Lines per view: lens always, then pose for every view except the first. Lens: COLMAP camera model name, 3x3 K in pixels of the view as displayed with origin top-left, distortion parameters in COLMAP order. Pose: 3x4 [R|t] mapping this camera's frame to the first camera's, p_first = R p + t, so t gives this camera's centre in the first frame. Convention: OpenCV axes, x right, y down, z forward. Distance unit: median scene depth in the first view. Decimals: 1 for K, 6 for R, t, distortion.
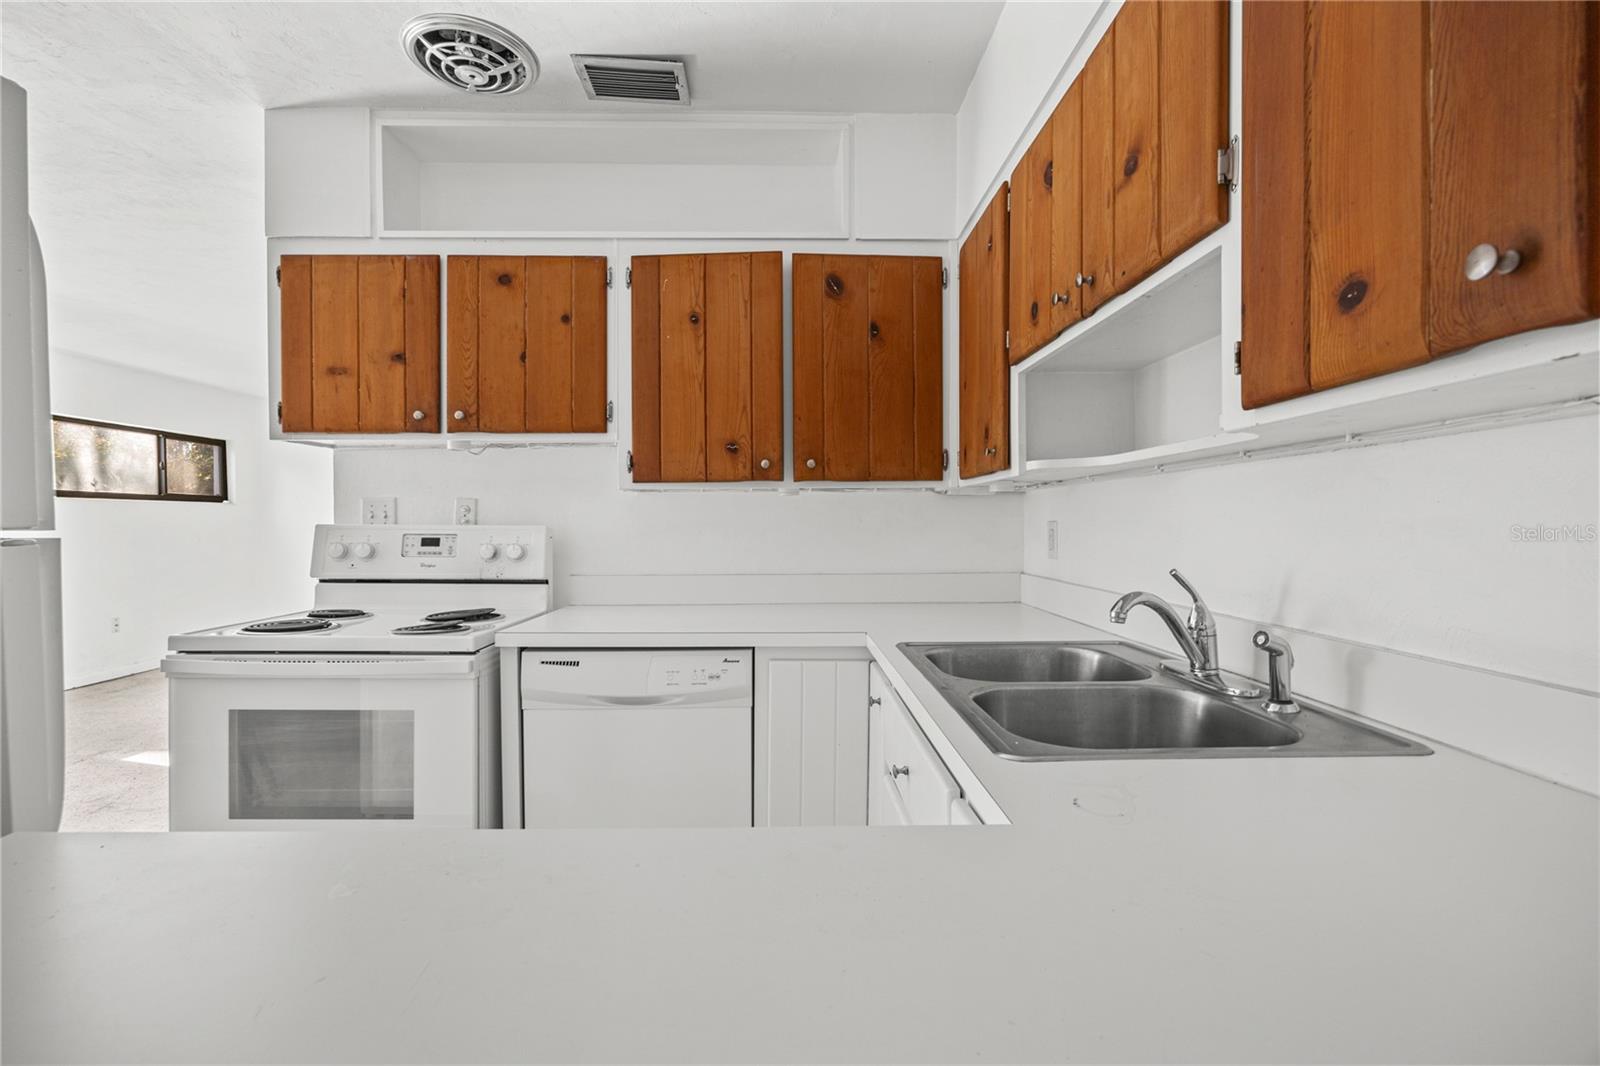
lens RADIAL K [[689.6, 0, 798.1], [0, 689.6, 536.7], [0, 0, 1]] dist [-0.013222, 0.000170]
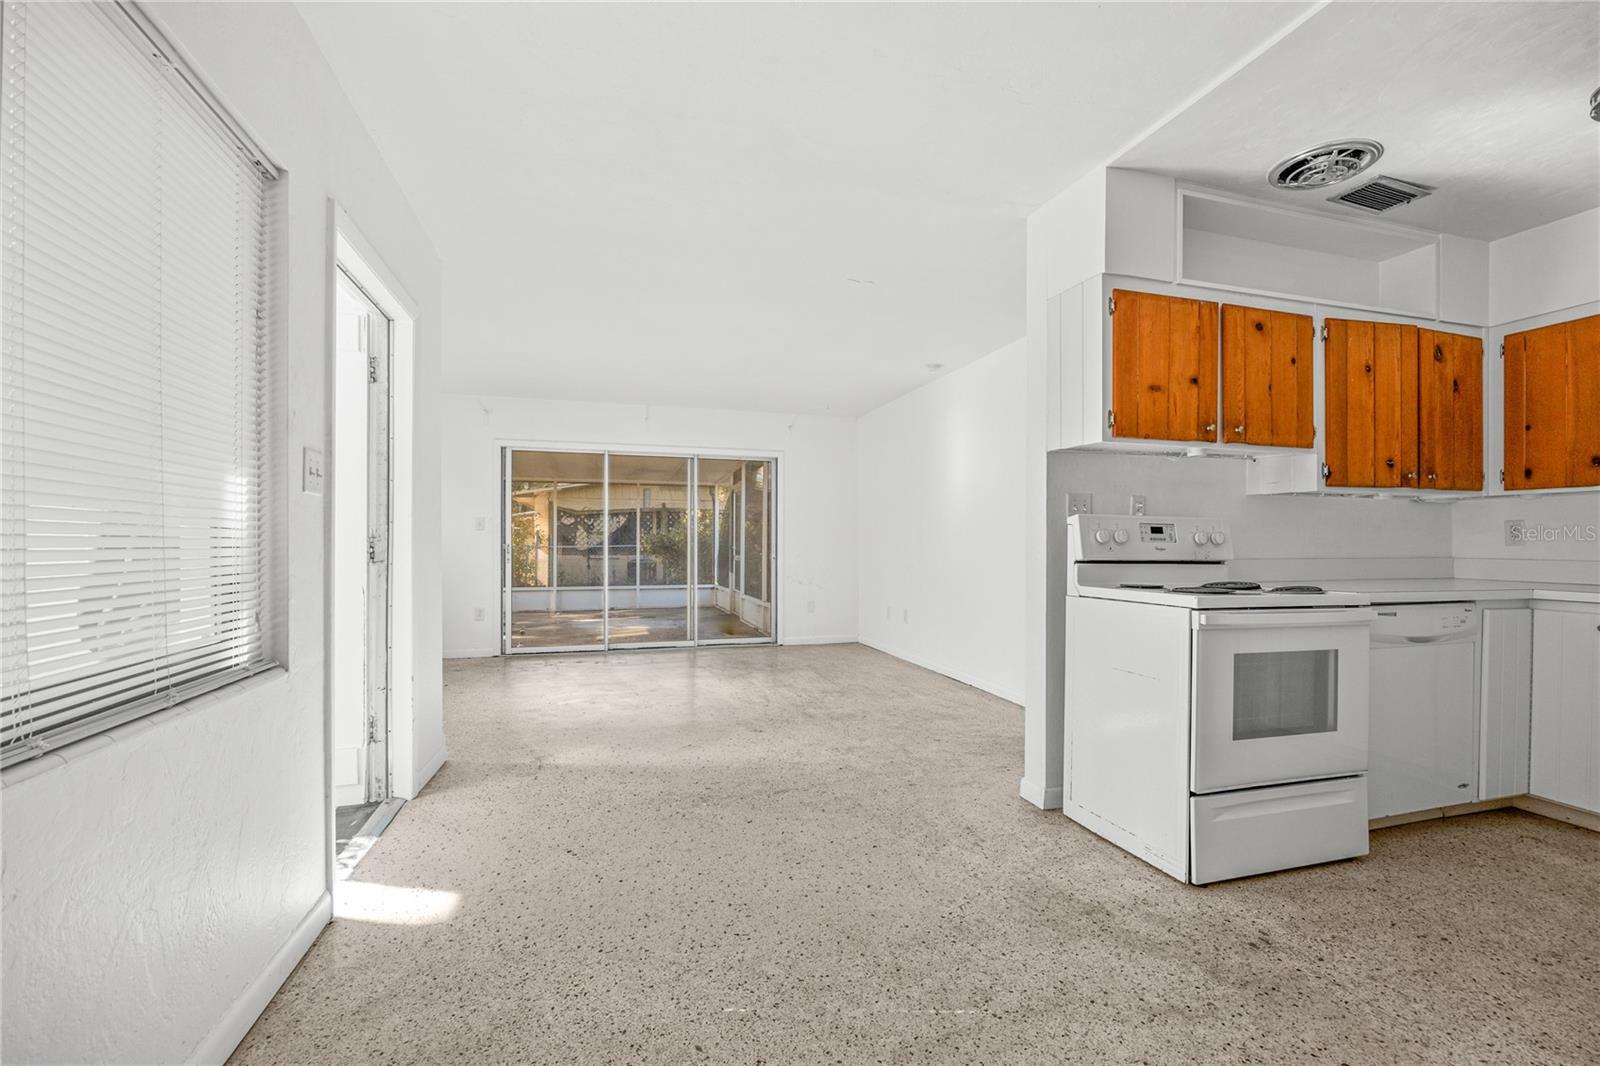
lens RADIAL K [[704.2, 0, 815.8], [0, 704.2, 545.5], [0, 0, 1]] dist [-0.002652, 0.000395]
pose [[0.961577, 0.005604, 0.274478, -1.594149], [-0.002423, 0.999926, -0.011927, 0.056186], [-0.274524, 0.010804, 0.961520, -0.042822]]
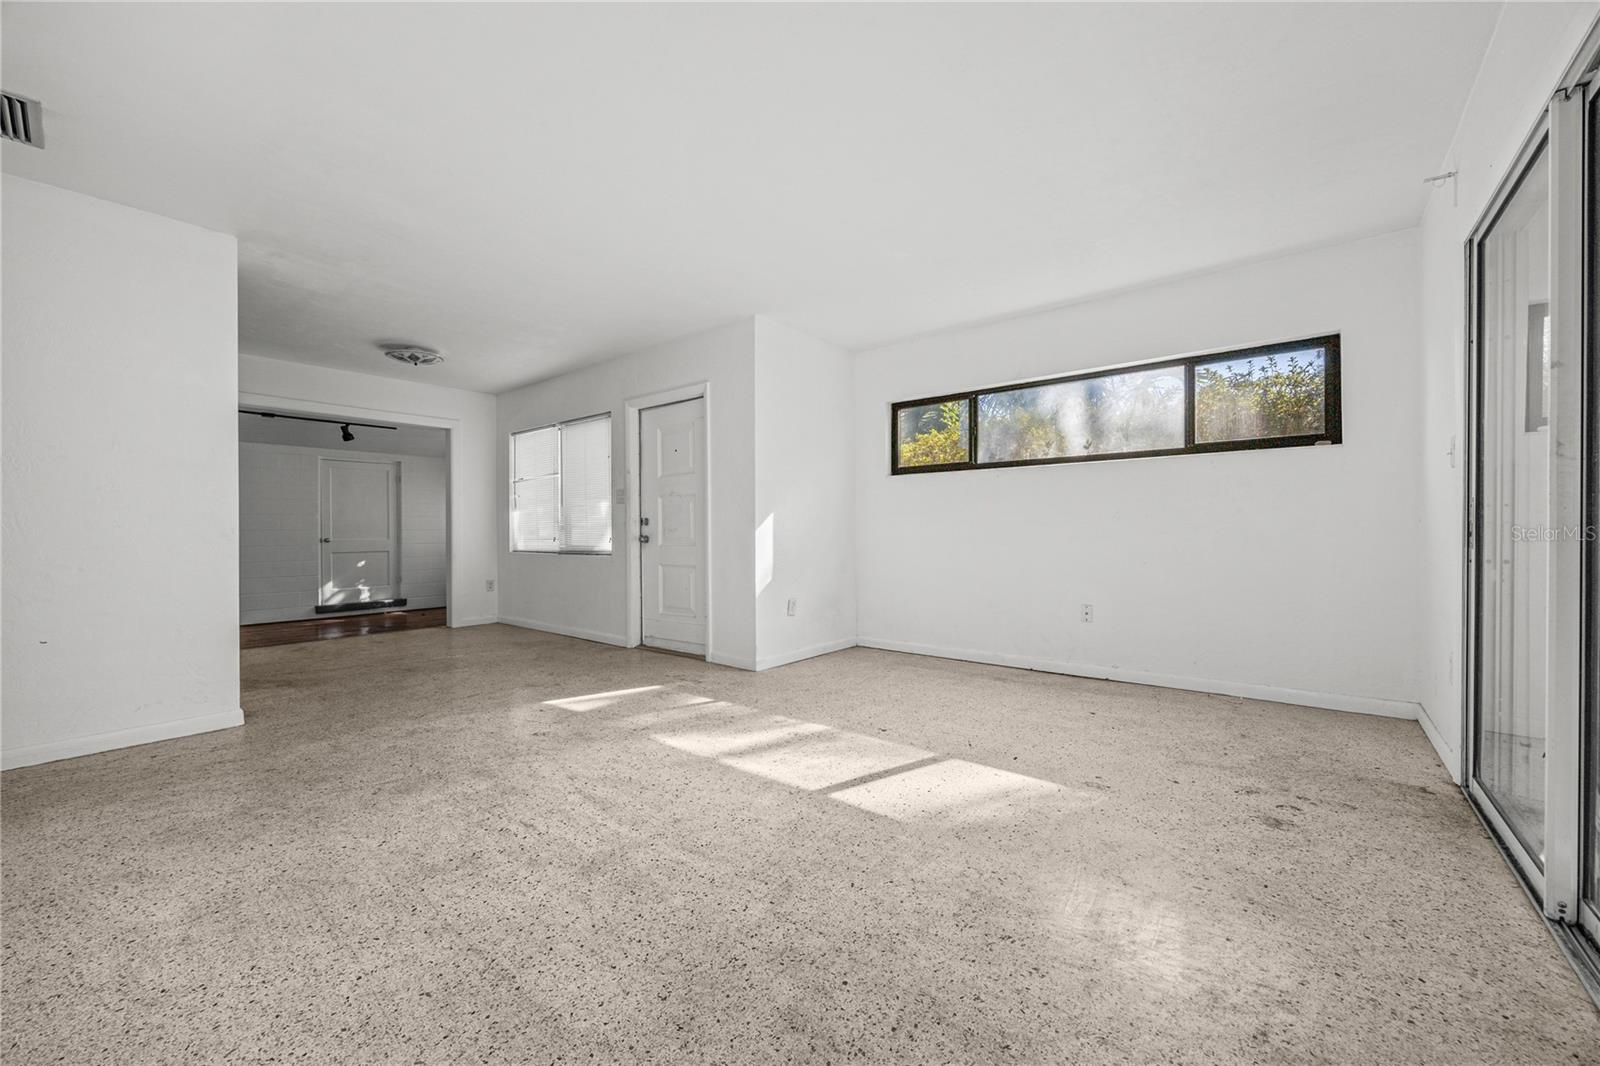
lens RADIAL K [[620.5, 0, 811.4], [0, 620.5, 531.3], [0, 0, 1]] dist [0.001446, -0.000022]
pose [[-0.639922, 0.006337, -0.768414, -0.531891], [-0.001682, 0.999952, 0.009647, 0.061959], [0.768438, 0.007466, -0.639881, 3.215946]]
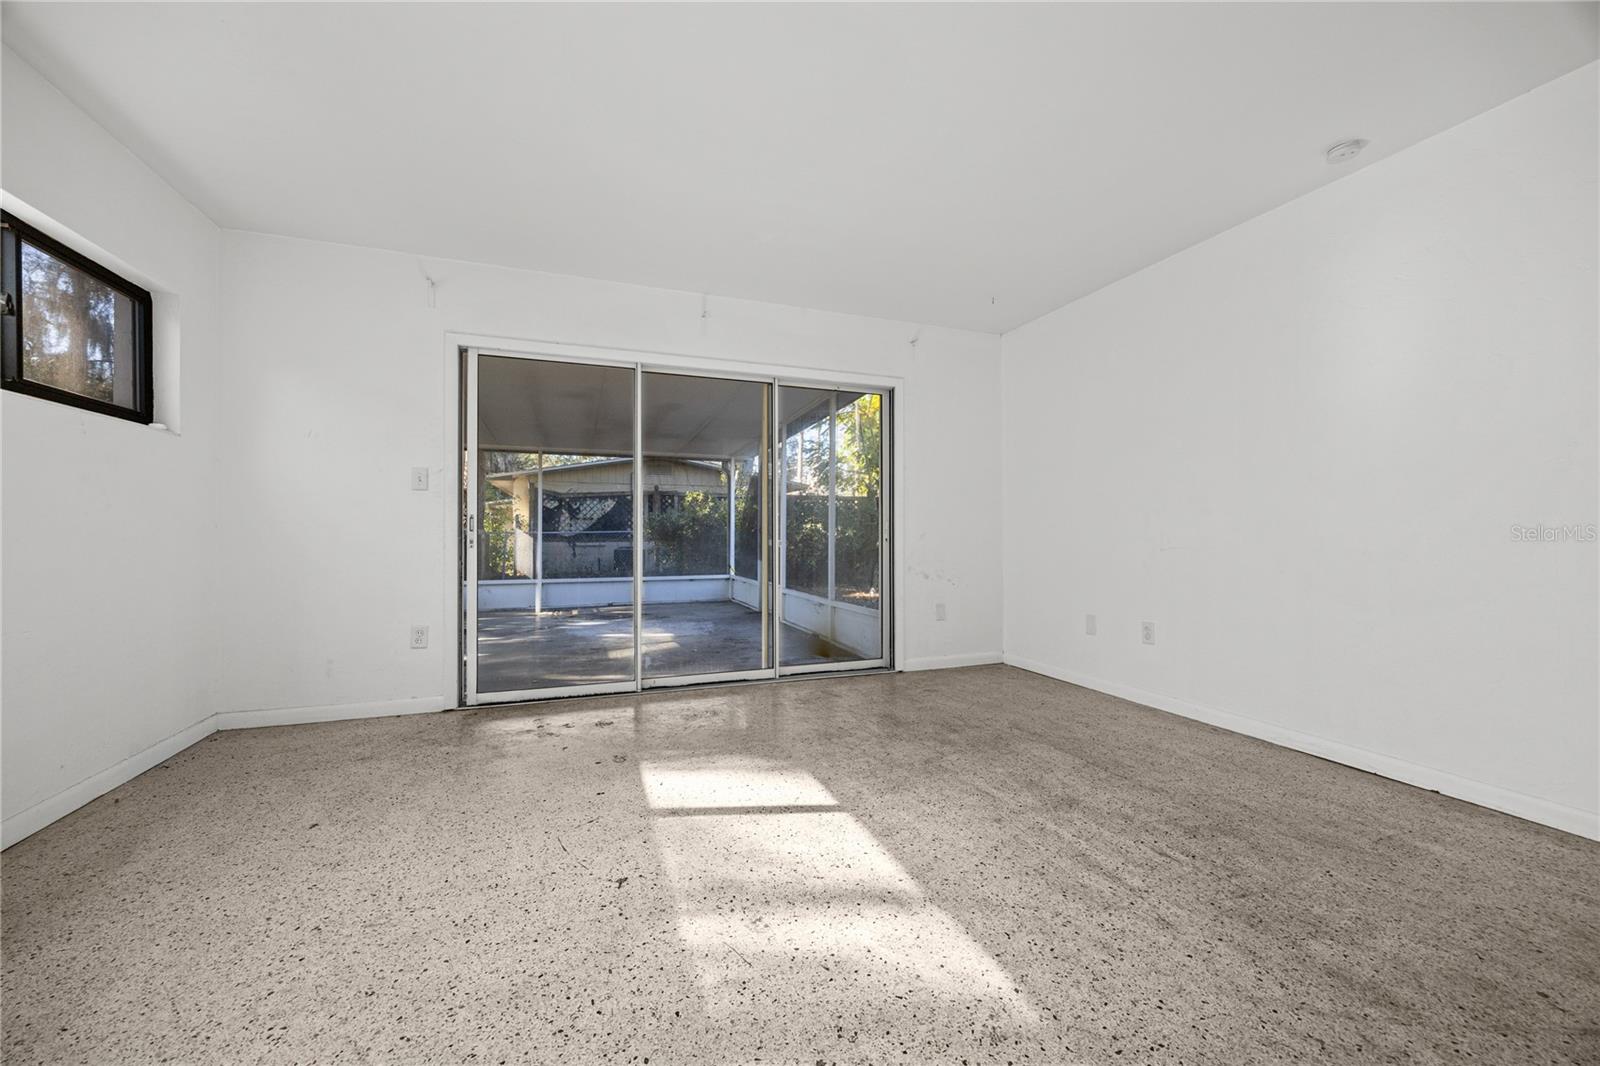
lens RADIAL K [[620.5, 0, 804.7], [0, 620.5, 529.9], [0, 0, 1]] dist [0.001446, -0.000022]
pose [[0.943199, 0.005616, 0.332181, -1.774950], [0.001253, 0.999790, -0.020462, 0.088138], [-0.332226, 0.019716, 0.942994, 1.579476]]
